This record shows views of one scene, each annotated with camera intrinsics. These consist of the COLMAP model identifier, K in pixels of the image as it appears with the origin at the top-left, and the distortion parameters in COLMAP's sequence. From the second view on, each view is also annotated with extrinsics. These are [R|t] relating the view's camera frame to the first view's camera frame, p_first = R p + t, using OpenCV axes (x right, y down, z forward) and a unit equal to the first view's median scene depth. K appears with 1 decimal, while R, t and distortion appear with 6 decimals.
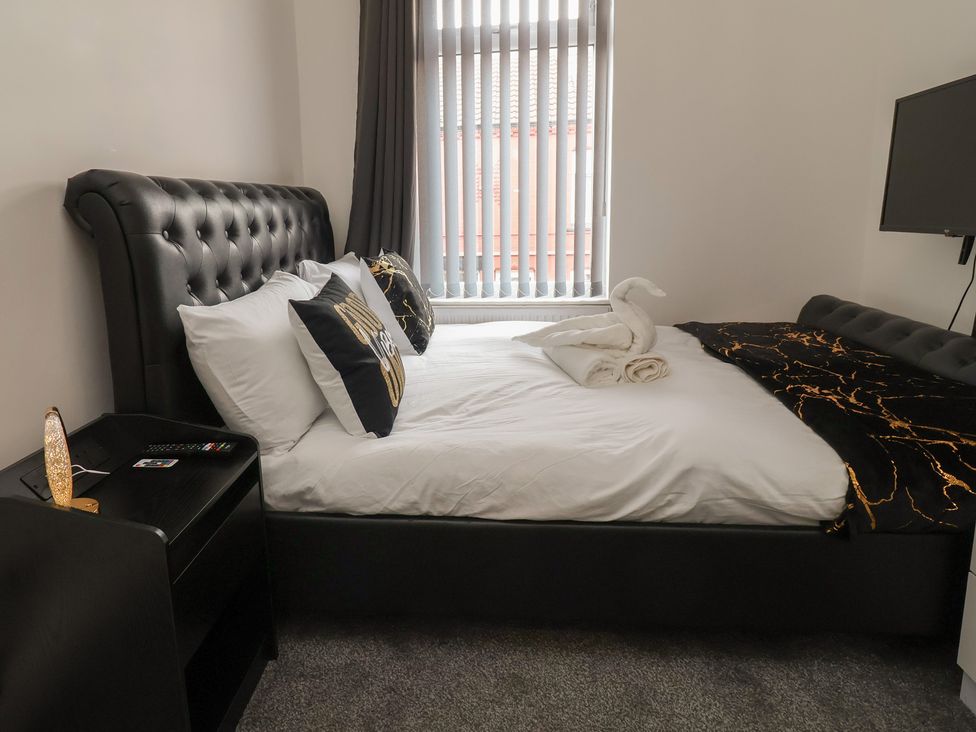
lens RADIAL K [[696.4, 0, 486.6], [0, 696.4, 328.3], [0, 0, 1]] dist [-0.022016, -0.004668]
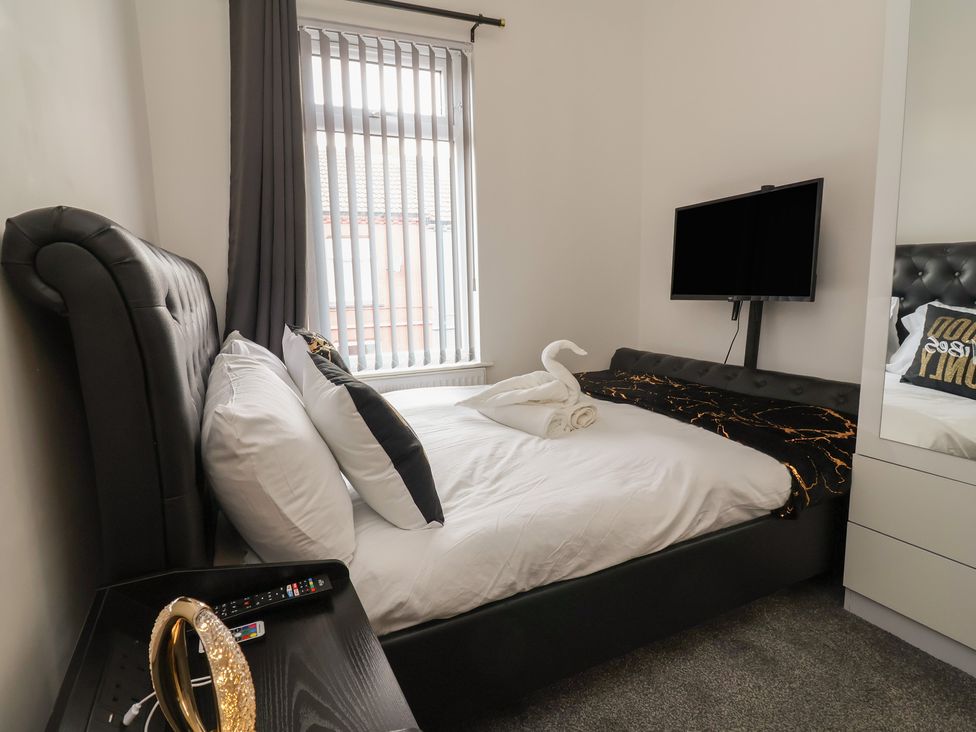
lens RADIAL K [[551.1, 0, 483.5], [0, 551.1, 366.1], [0, 0, 1]] dist [-0.016509, -0.000363]
pose [[0.830263, -0.074452, 0.552376, -0.516373], [0.095997, 0.995330, -0.010134, -0.040953], [-0.549042, 0.061441, 0.833533, 0.367415]]
